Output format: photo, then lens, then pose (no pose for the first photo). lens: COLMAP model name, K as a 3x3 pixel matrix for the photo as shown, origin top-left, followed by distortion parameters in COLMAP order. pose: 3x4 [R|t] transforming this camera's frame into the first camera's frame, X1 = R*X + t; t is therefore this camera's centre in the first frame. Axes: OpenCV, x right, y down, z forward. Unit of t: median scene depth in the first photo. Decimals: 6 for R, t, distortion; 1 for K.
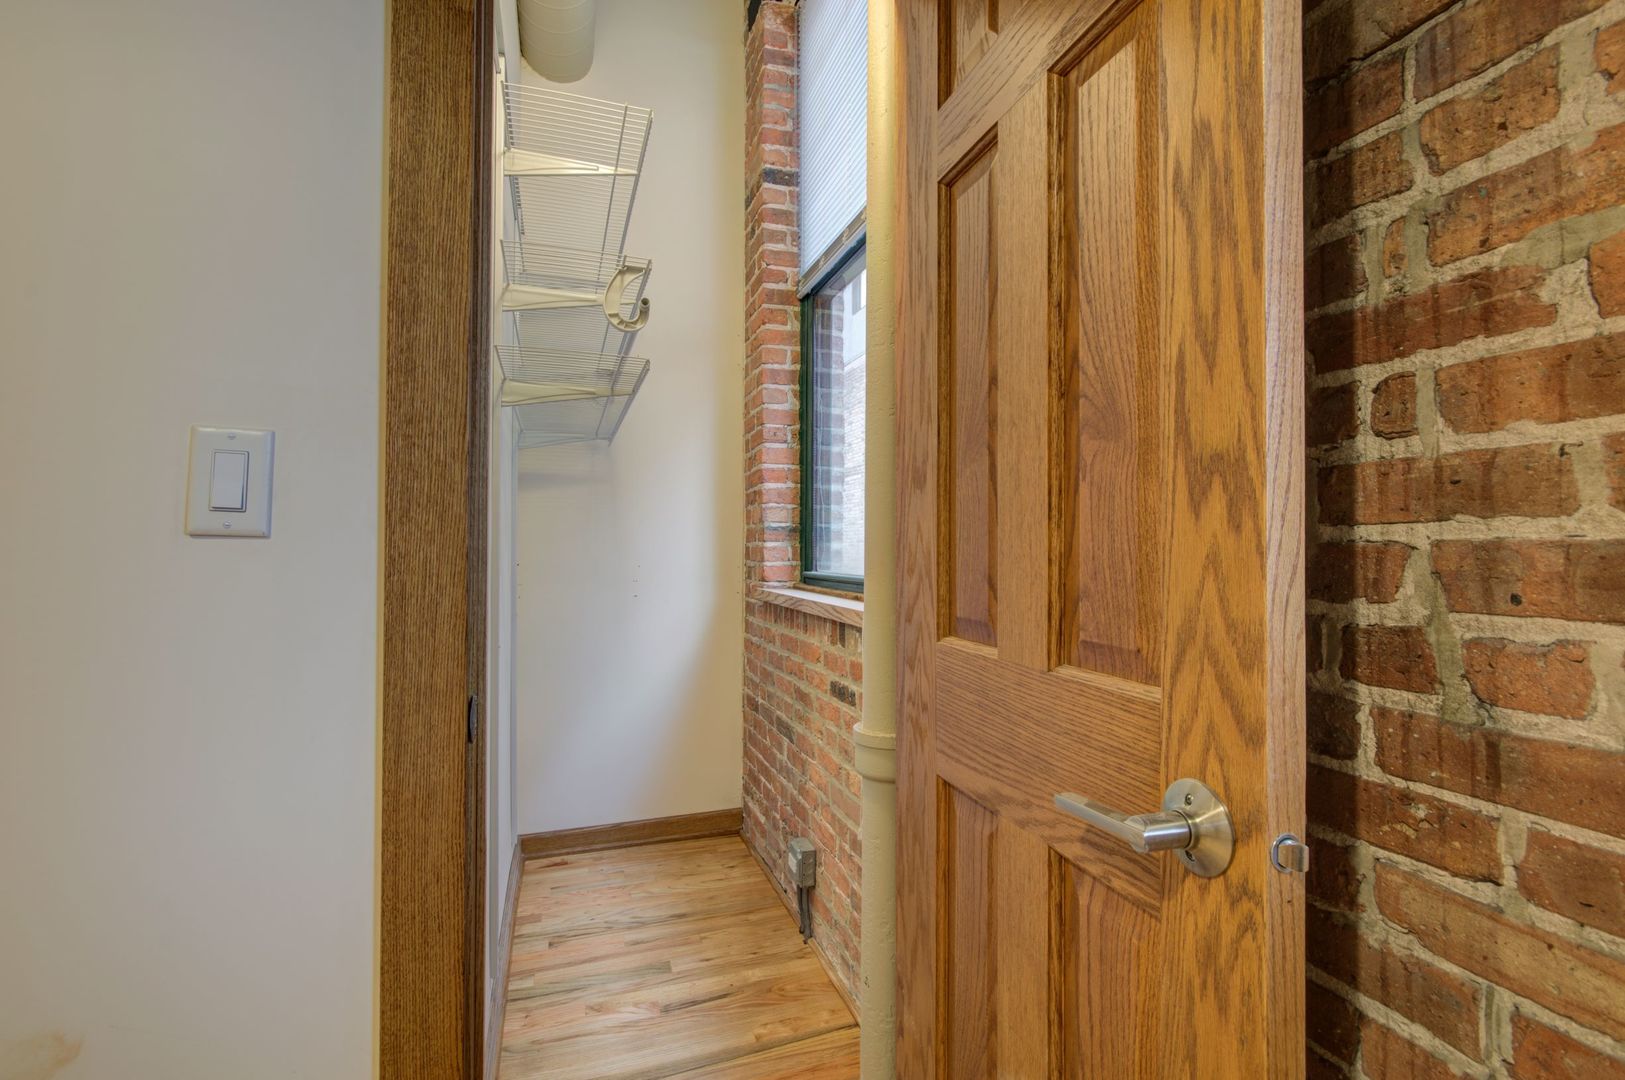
lens RADIAL K [[745.0, 0, 822.5], [0, 745.0, 540.6], [0, 0, 1]] dist [-0.004889, -0.000572]
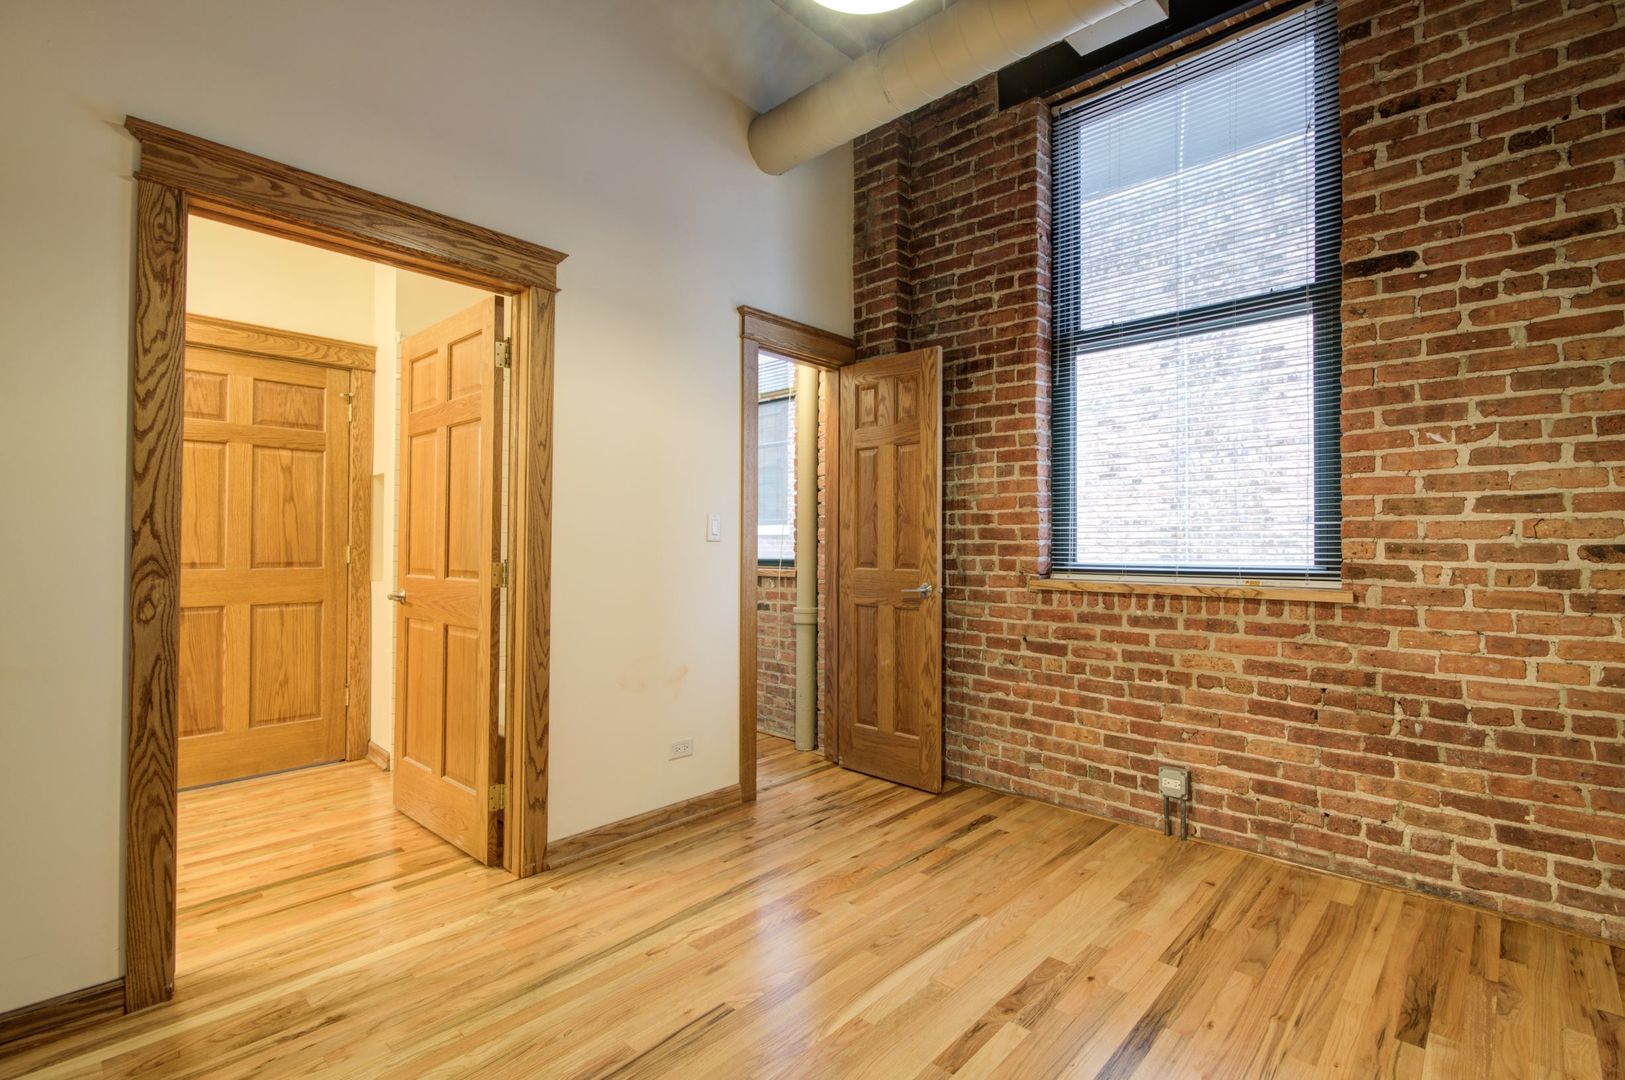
lens RADIAL K [[745.0, 0, 805.0], [0, 745.0, 538.8], [0, 0, 1]] dist [-0.004889, -0.000572]
pose [[0.885370, 0.004196, 0.464869, -3.080956], [-0.006142, 0.999978, 0.002671, -0.046512], [-0.464847, -0.005220, 0.885376, -3.776220]]
